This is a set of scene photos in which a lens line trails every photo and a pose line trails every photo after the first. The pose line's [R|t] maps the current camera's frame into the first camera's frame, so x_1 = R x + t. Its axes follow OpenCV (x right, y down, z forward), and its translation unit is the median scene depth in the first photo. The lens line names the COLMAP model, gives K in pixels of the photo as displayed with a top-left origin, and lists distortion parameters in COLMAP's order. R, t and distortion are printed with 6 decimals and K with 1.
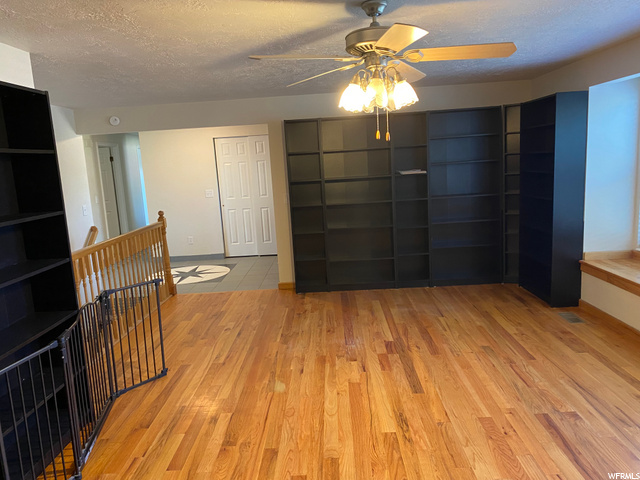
lens RADIAL K [[493.2, 0, 321.5], [0, 493.2, 237.4], [0, 0, 1]] dist [0.046145, 0.003162]
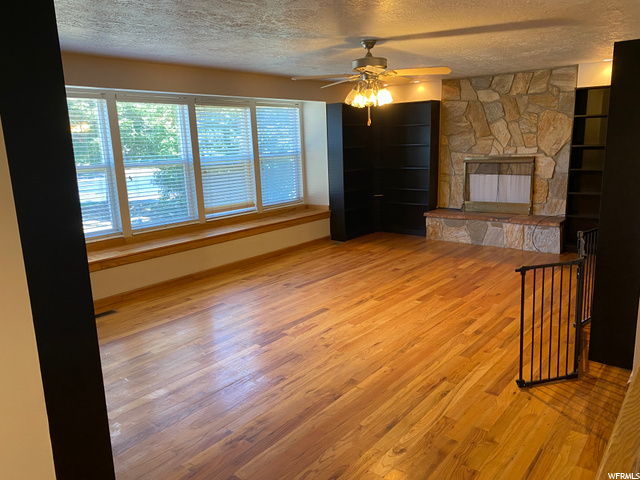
lens RADIAL K [[493.2, 0, 322.0], [0, 493.2, 240.6], [0, 0, 1]] dist [0.046145, 0.003162]
pose [[-0.787412, -0.043508, 0.614889, -0.553644], [0.175746, 0.940261, 0.291587, -0.233424], [-0.590843, 0.337663, -0.732727, 1.719229]]
